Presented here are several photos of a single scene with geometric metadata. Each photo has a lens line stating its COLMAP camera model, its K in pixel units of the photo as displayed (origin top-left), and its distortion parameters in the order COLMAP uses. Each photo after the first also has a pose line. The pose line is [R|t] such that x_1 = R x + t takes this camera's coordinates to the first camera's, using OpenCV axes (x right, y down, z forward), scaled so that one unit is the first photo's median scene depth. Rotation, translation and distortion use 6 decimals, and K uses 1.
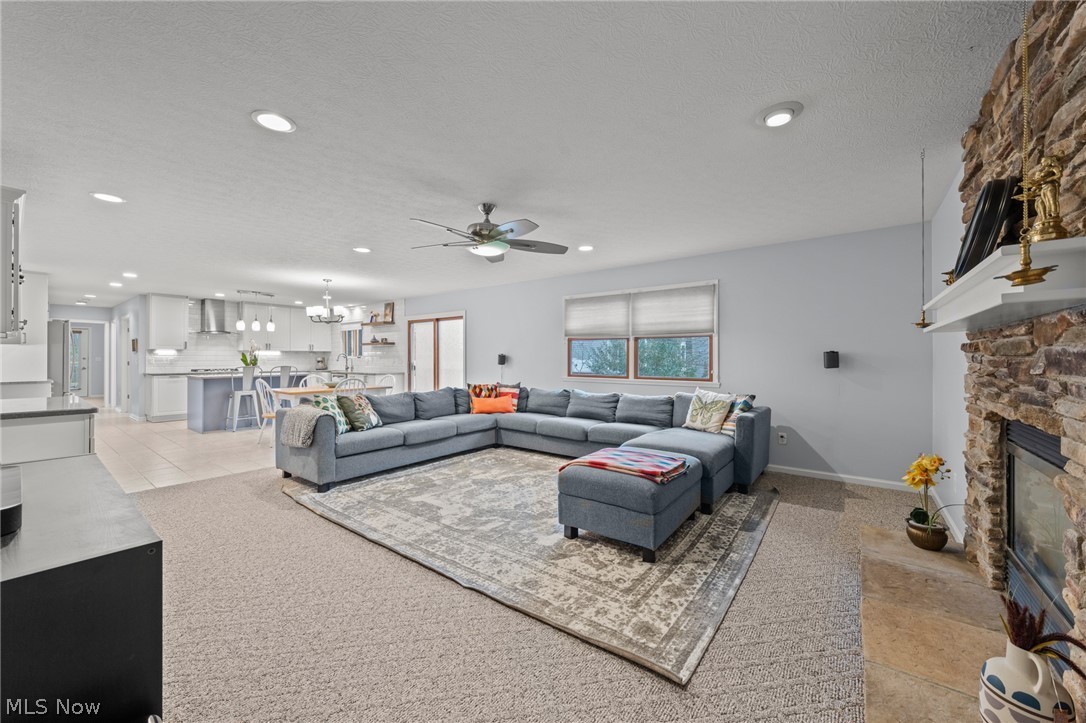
lens RADIAL K [[420.5, 0, 546.6], [0, 420.5, 357.0], [0, 0, 1]] dist [0.001770, -0.000719]
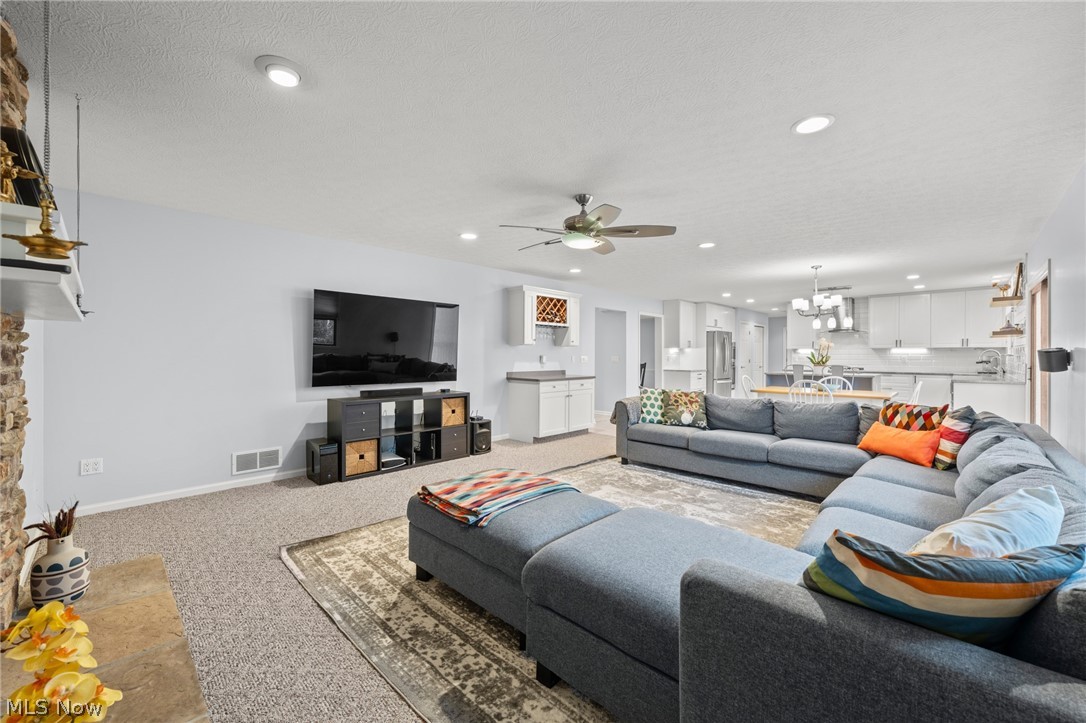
lens RADIAL K [[420.5, 0, 519.7], [0, 420.5, 356.2], [0, 0, 1]] dist [0.001770, -0.000719]
pose [[-0.157510, -0.000110, -0.987517, 0.694592], [-0.000208, 1.000000, -0.000078, 0.003506], [0.987517, 0.000193, -0.157510, 0.843525]]
